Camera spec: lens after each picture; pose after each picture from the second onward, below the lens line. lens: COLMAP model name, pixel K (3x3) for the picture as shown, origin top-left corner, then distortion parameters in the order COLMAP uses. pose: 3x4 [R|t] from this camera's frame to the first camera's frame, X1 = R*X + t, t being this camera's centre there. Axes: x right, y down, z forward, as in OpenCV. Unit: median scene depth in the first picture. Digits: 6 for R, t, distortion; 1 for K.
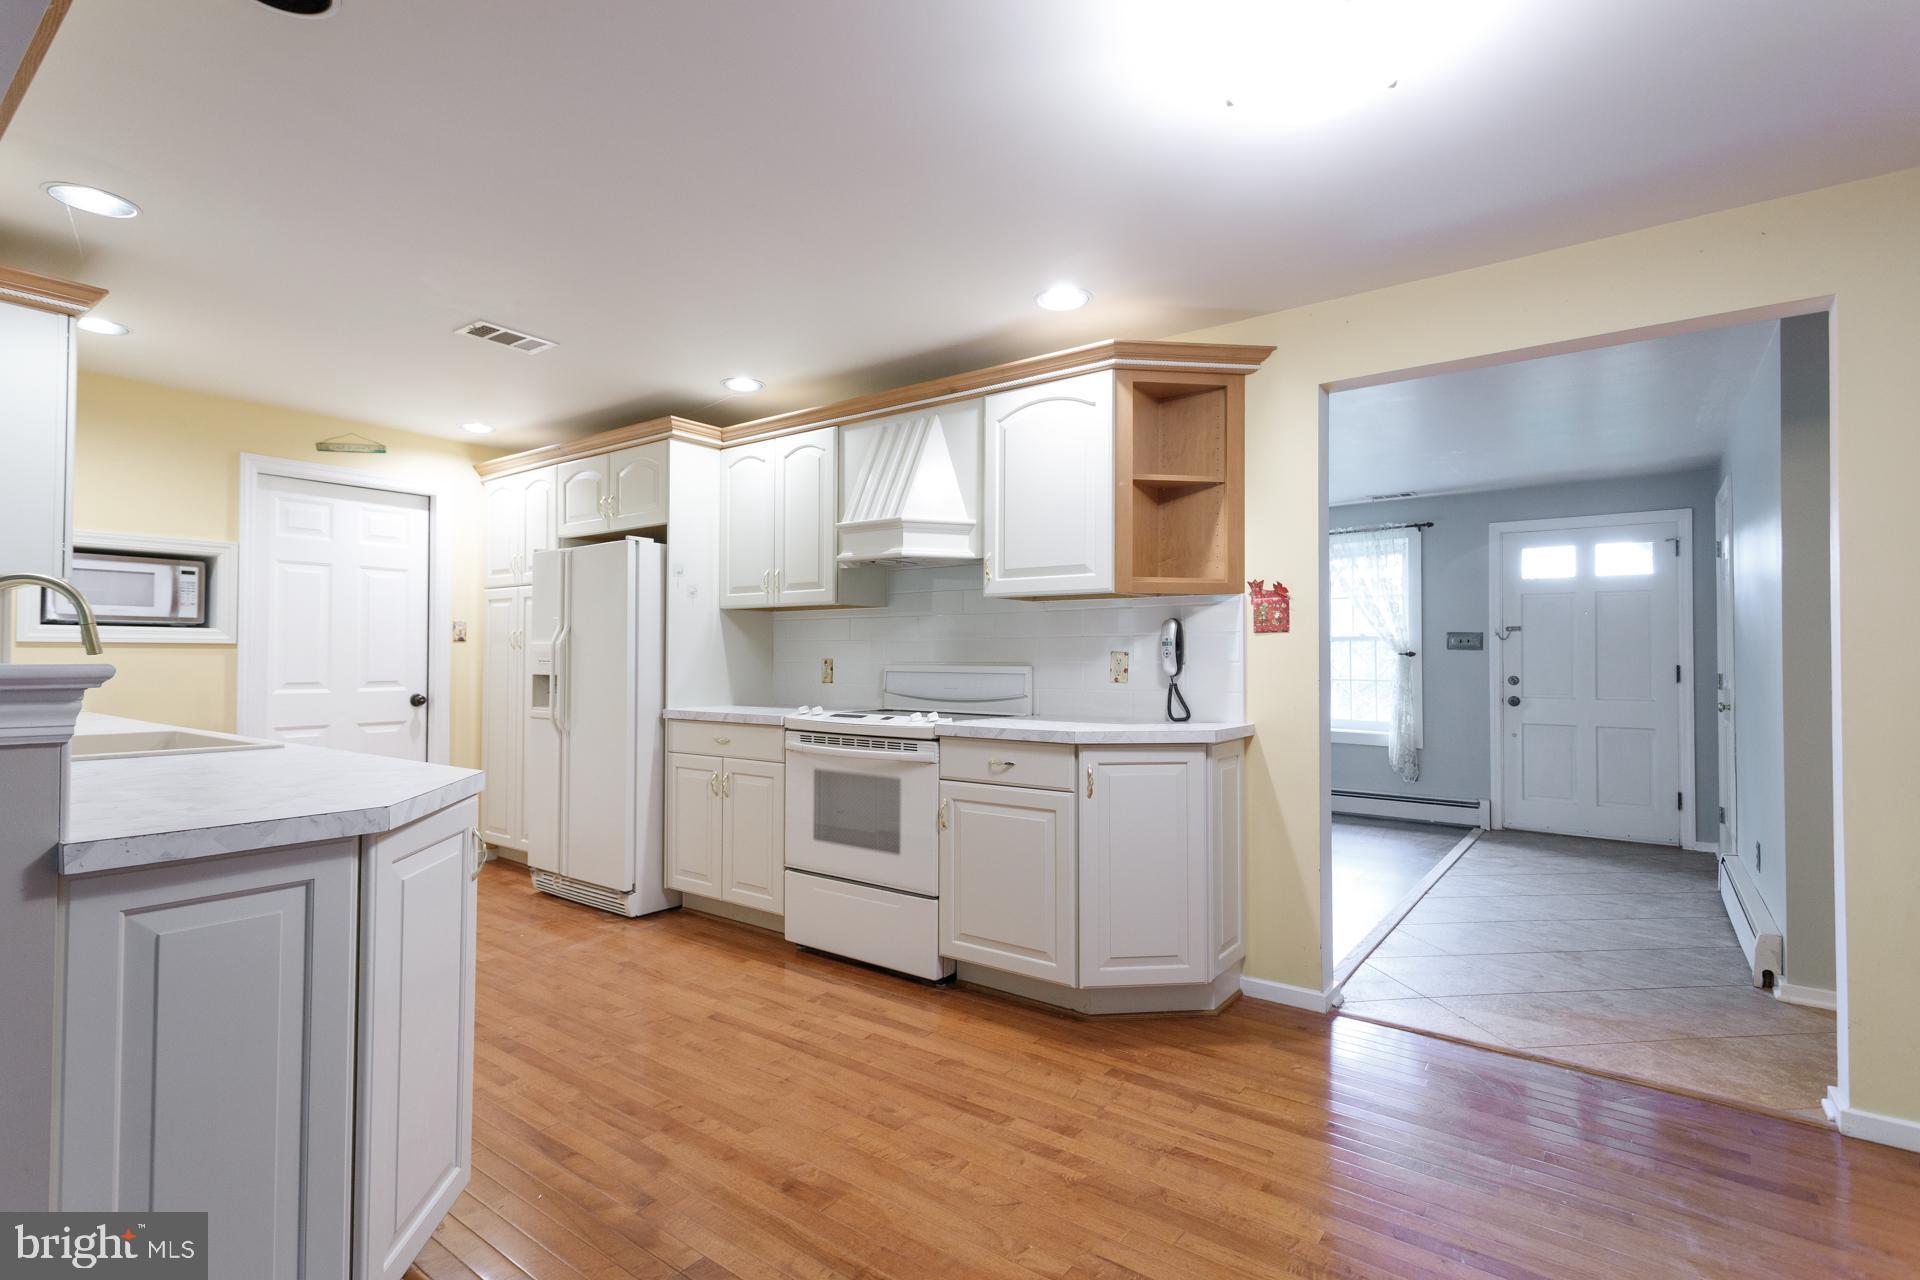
lens RADIAL K [[907.2, 0, 947.8], [0, 907.2, 640.5], [0, 0, 1]] dist [0.018354, -0.001190]
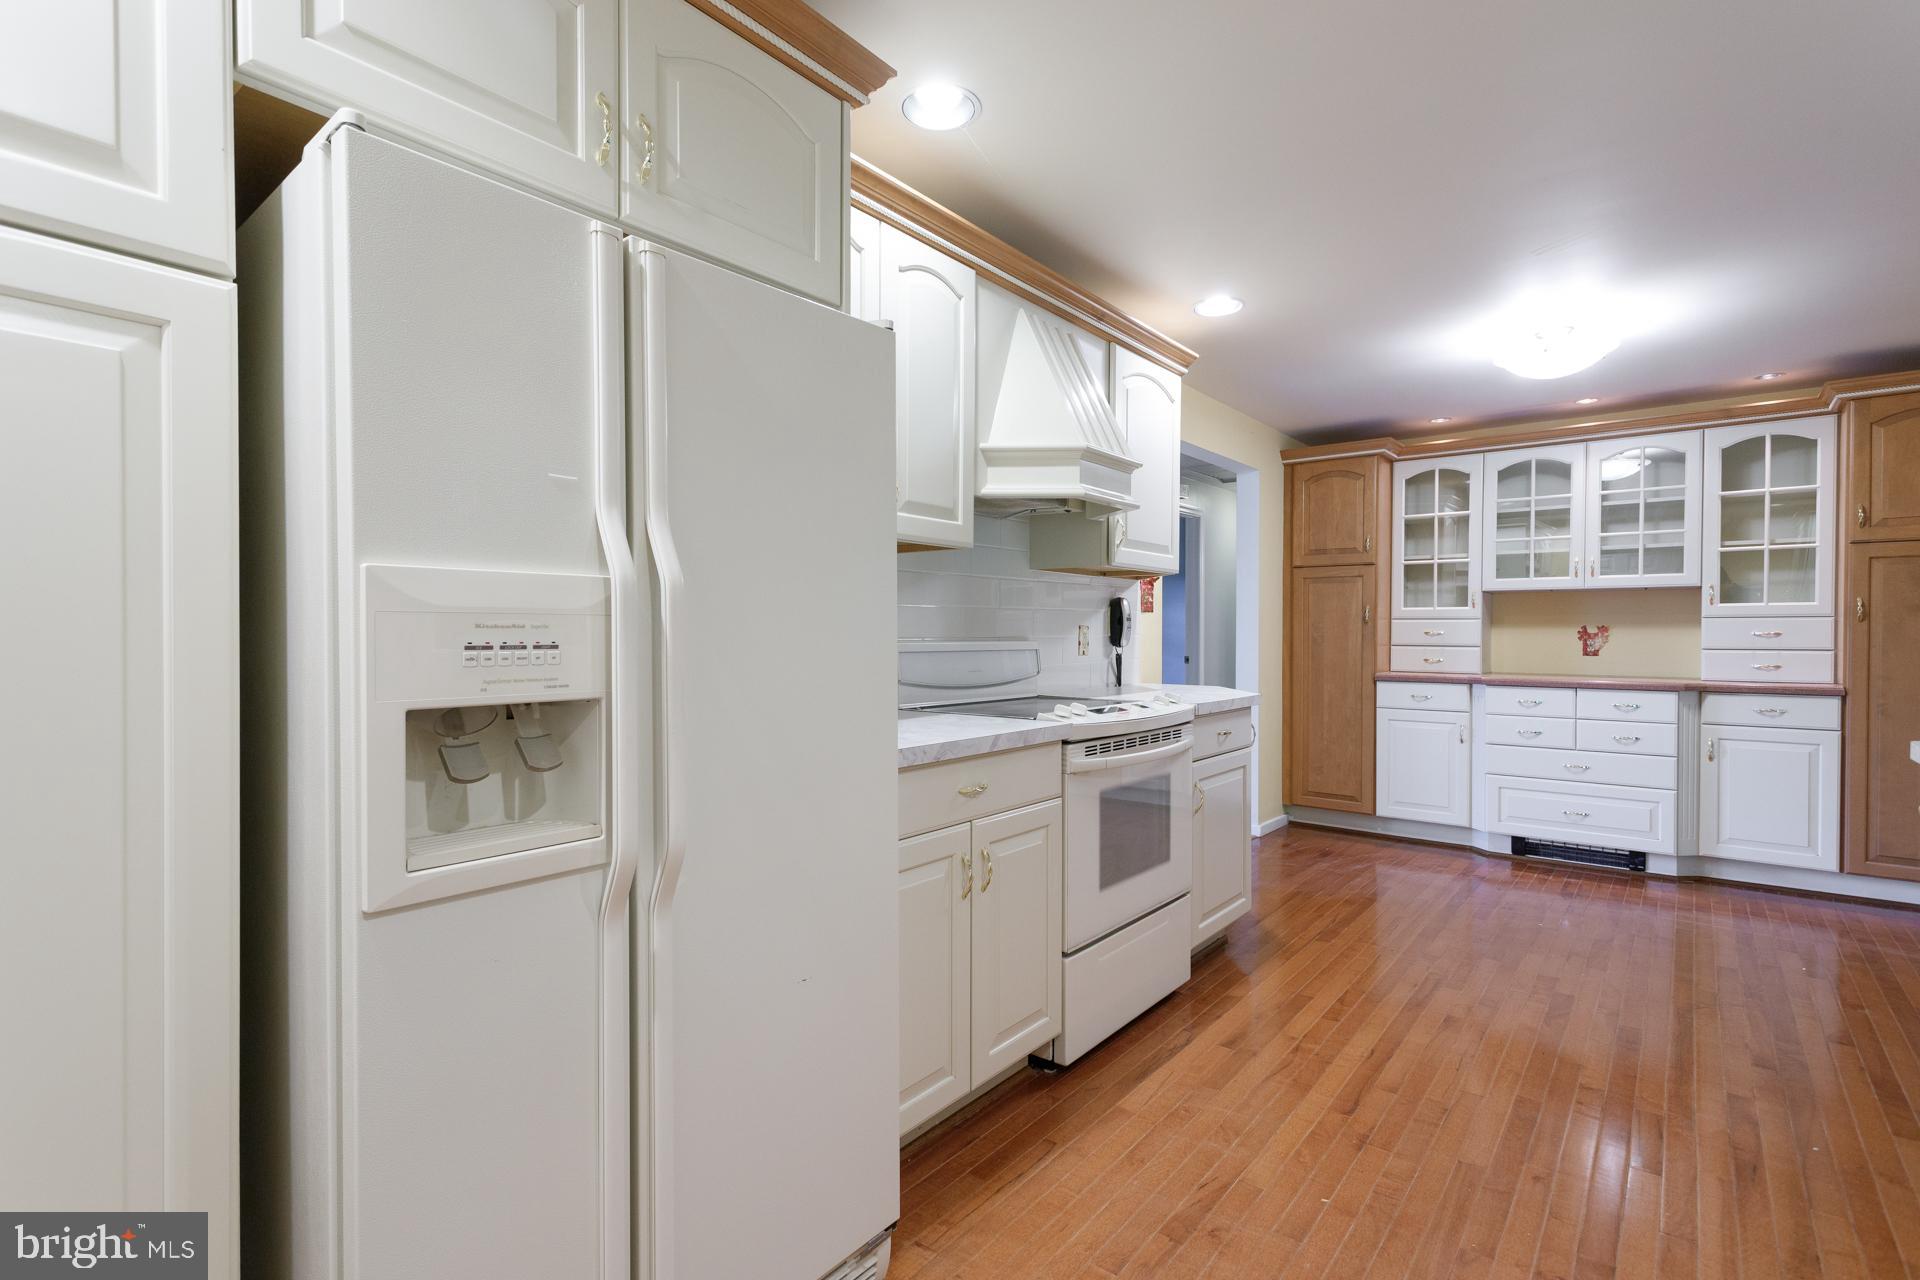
lens RADIAL K [[903.8, 0, 948.3], [0, 903.8, 641.2], [0, 0, 1]] dist [0.017406, -0.000930]
pose [[0.032737, -0.013549, 0.999372, -0.725840], [-0.021477, 0.999668, 0.014257, 0.015836], [-0.999233, -0.021930, 0.032435, 0.940197]]
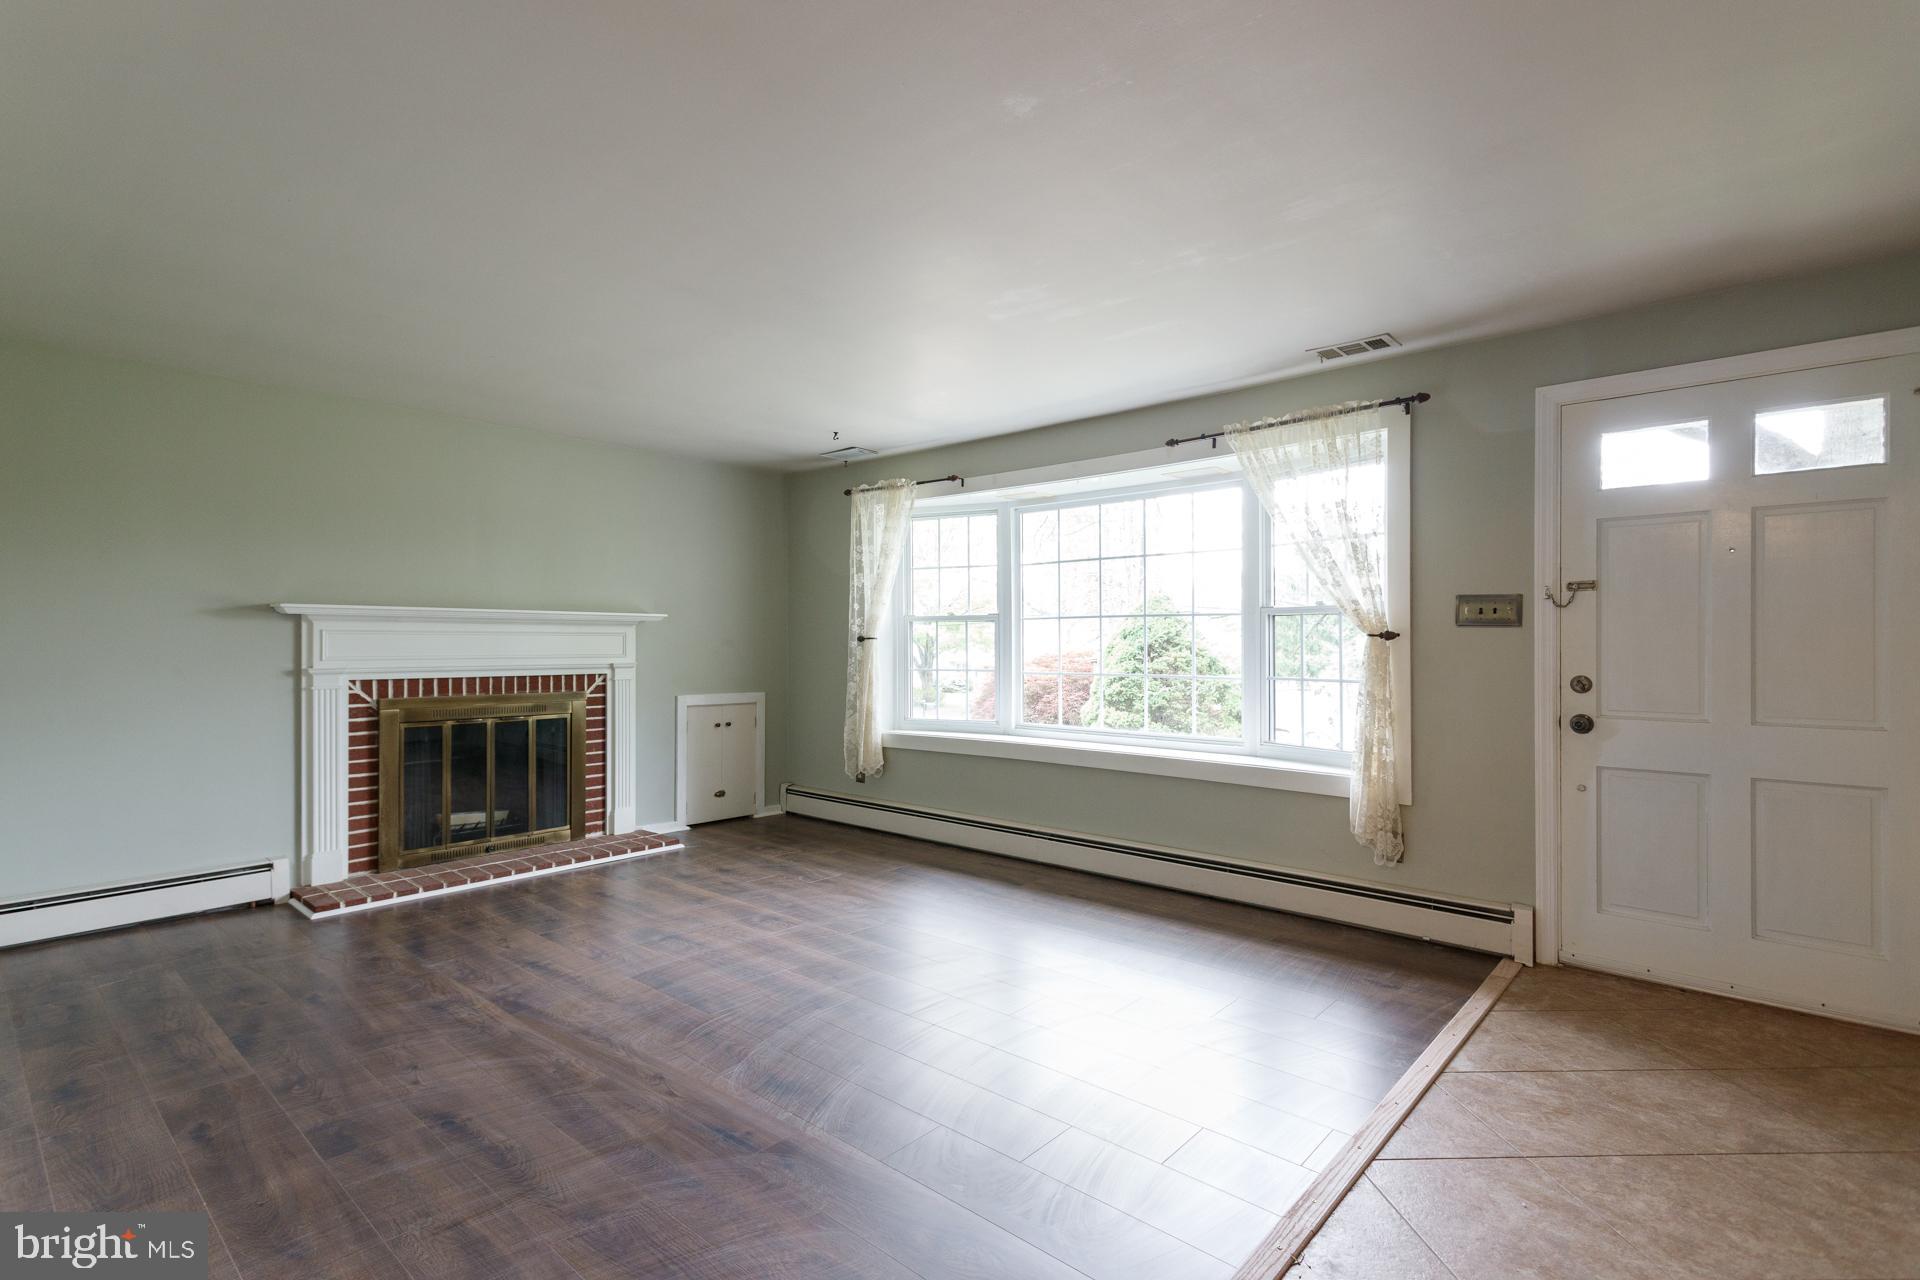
lens RADIAL K [[903.8, 0, 948.3], [0, 903.8, 641.2], [0, 0, 1]] dist [0.017406, -0.000930]
pose [[0.996329, -0.004352, -0.085501, 0.459513], [0.005801, 0.999844, 0.016706, 0.012218], [0.085415, -0.017141, 0.996198, 0.681003]]
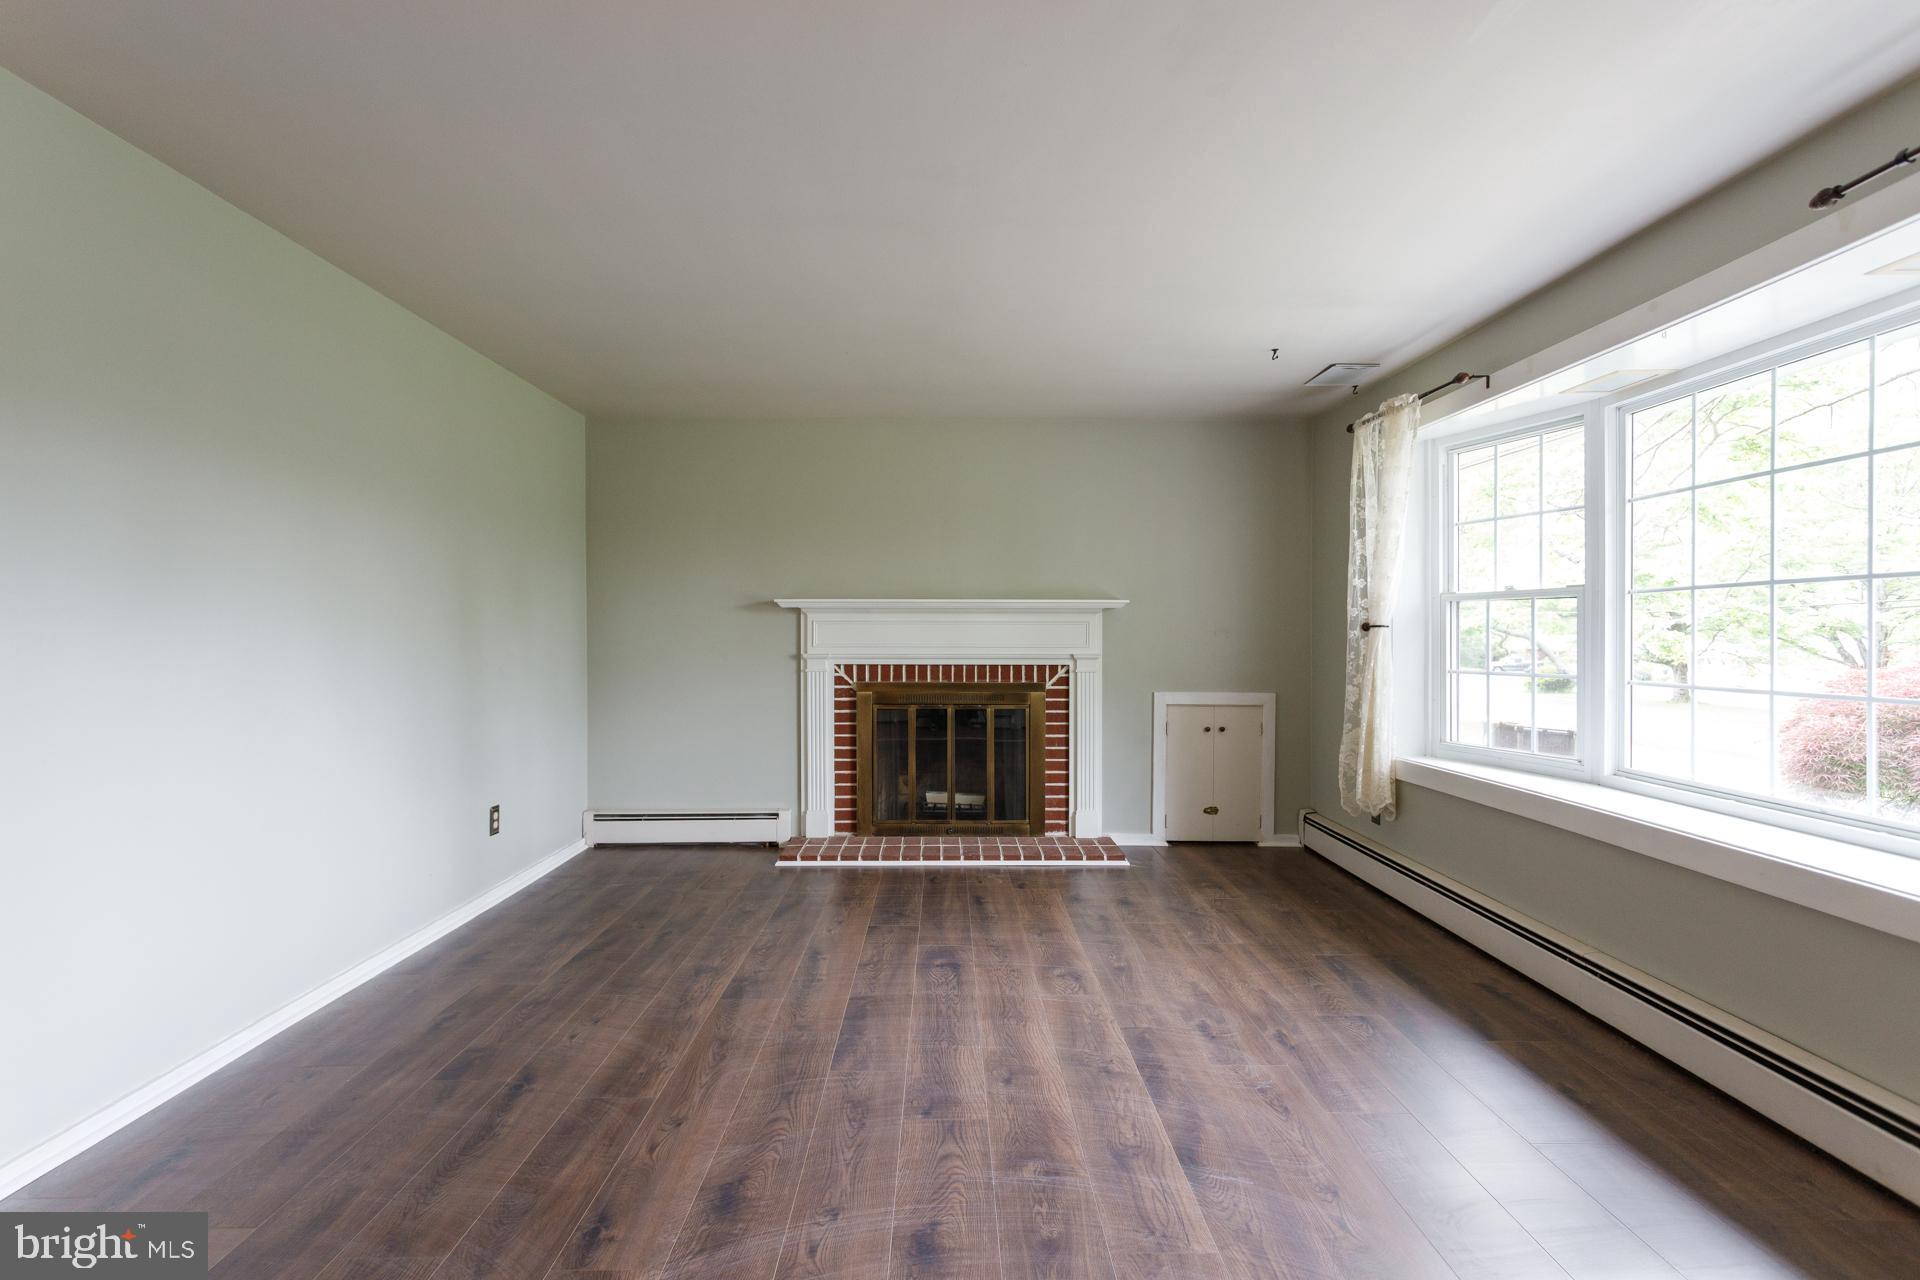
lens RADIAL K [[903.8, 0, 948.3], [0, 903.8, 641.2], [0, 0, 1]] dist [0.017406, -0.000930]
pose [[0.604870, 0.003788, -0.796315, 0.732000], [0.016654, 0.999710, 0.017405, 0.021709], [0.796150, -0.023789, 0.604631, 1.068010]]
